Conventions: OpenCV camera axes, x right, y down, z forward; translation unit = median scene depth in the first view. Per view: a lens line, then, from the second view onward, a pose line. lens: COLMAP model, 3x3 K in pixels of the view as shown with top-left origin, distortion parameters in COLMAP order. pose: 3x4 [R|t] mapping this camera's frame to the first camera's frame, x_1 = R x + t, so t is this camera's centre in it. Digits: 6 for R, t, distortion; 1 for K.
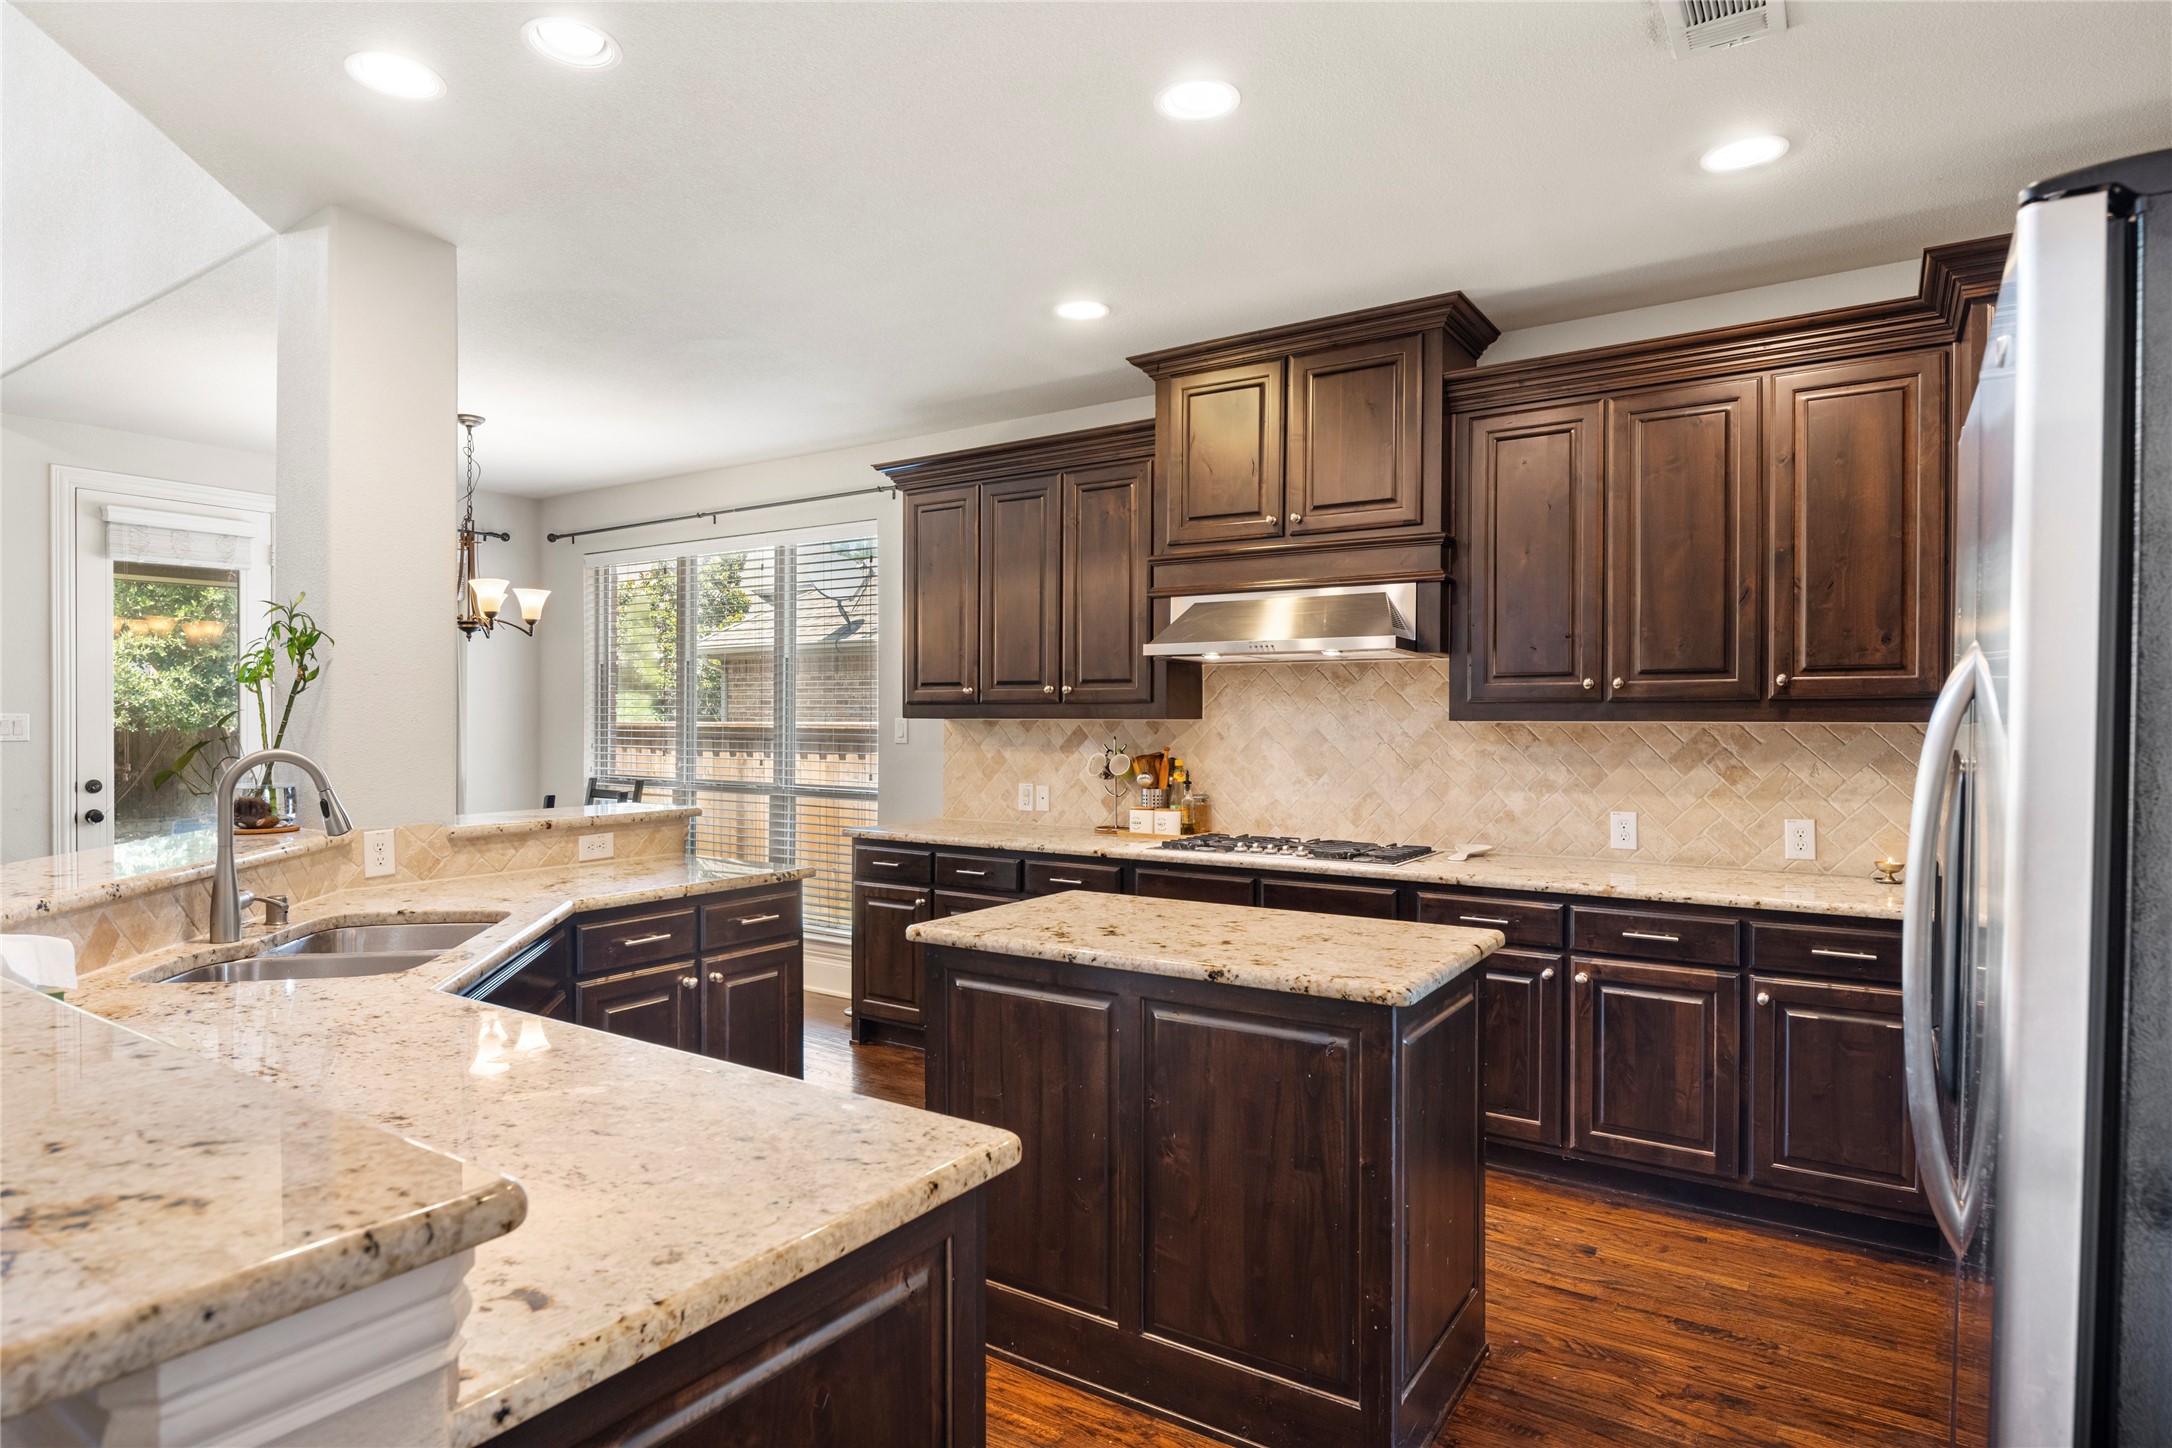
lens RADIAL K [[1197.6, 0, 1073.6], [0, 1197.6, 734.1], [0, 0, 1]] dist [0.000450, -0.000015]
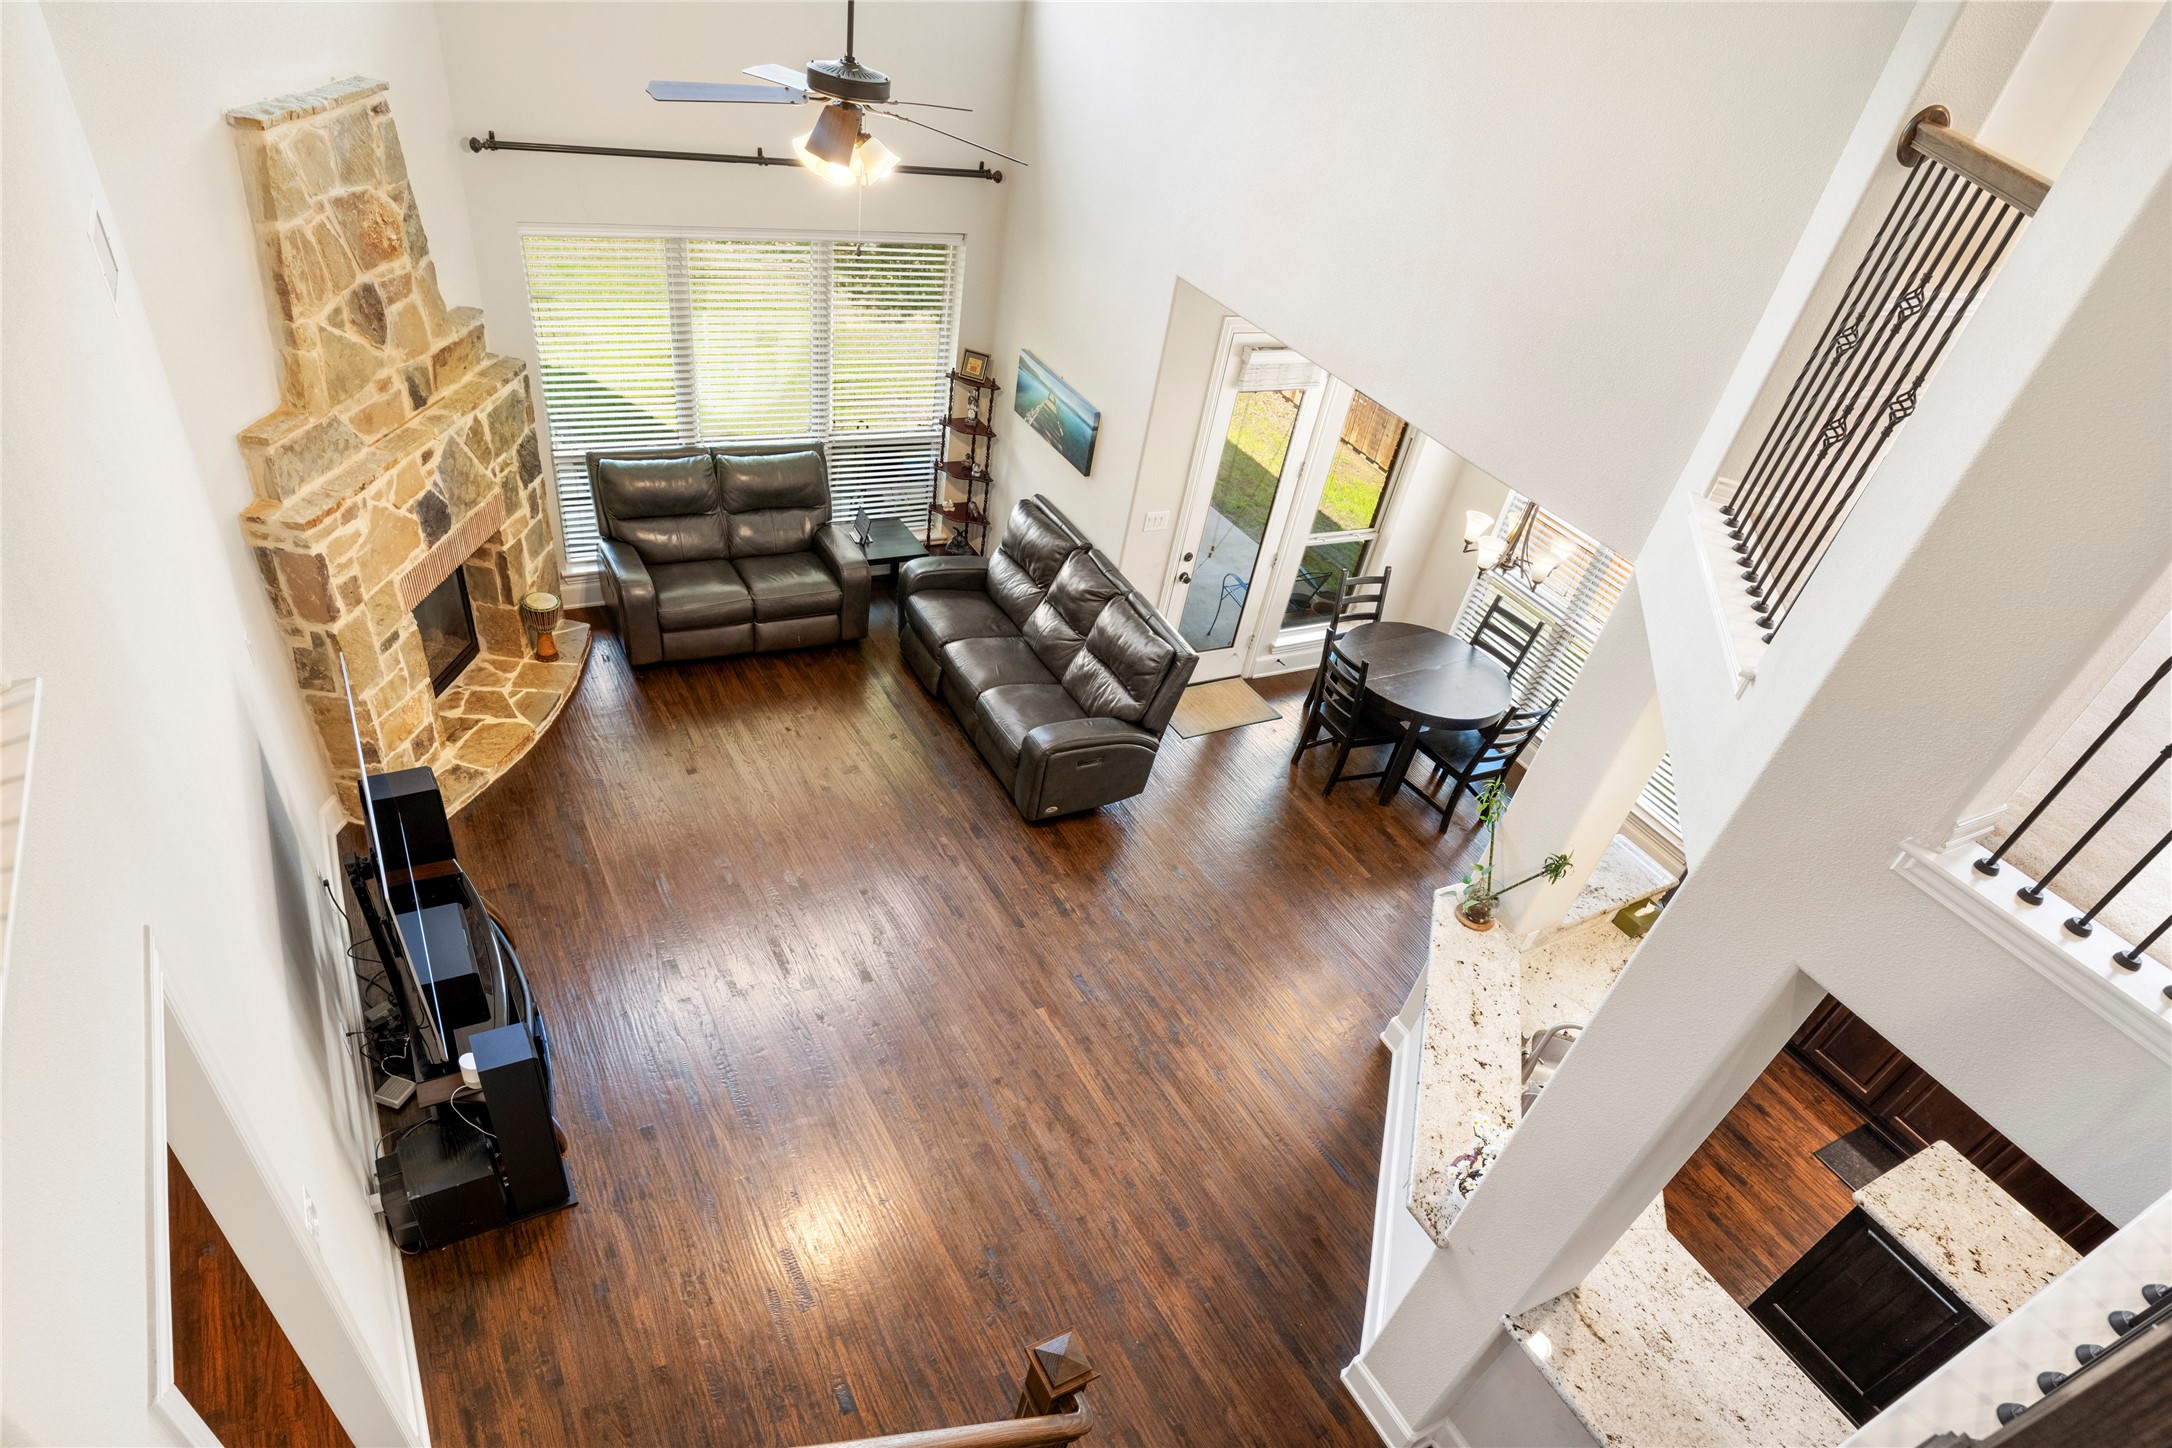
lens RADIAL K [[1182.1, 0, 1078.4], [0, 1182.1, 908.6], [0, 0, 1]] dist [-0.005308, -0.001392]
pose [[0.880219, 0.410792, -0.237621, -0.582247], [-0.162747, 0.731643, 0.661975, -0.724548], [0.445788, -0.544011, 0.710862, -0.336241]]
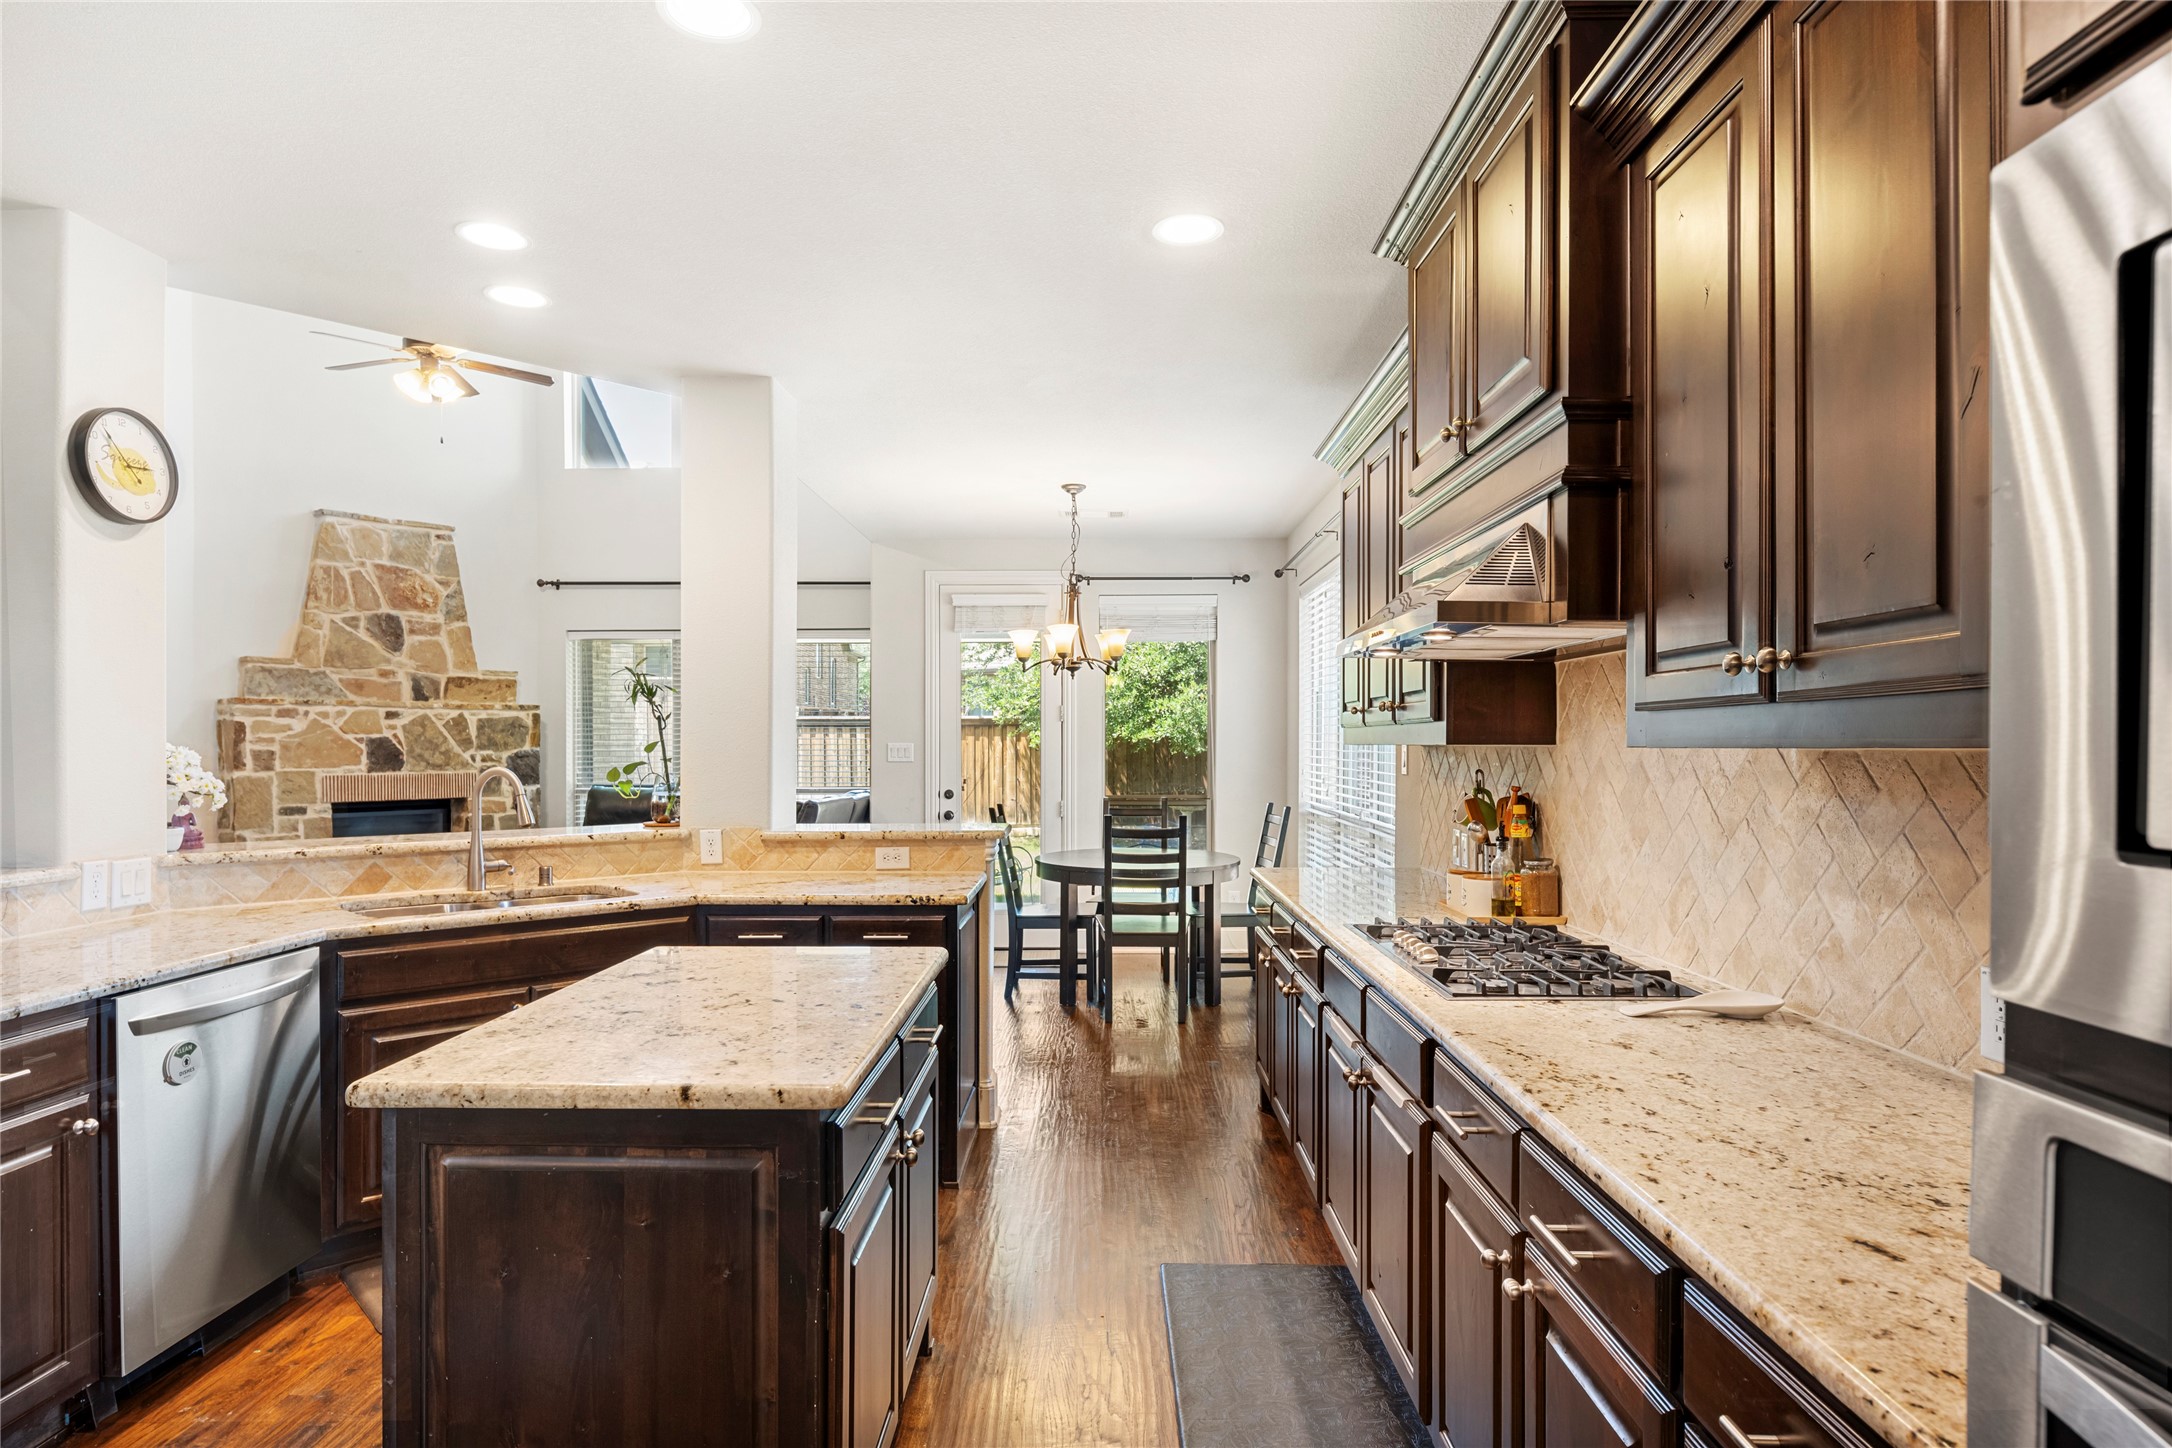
lens RADIAL K [[1193.3, 0, 1079.2], [0, 1193.3, 747.9], [0, 0, 1]] dist [-0.000333, -0.000272]
pose [[0.538486, 0.000004, -0.842635, 0.604125], [-0.009501, 0.999936, -0.006067, -0.005140], [0.842581, 0.011273, 0.538451, 0.495795]]
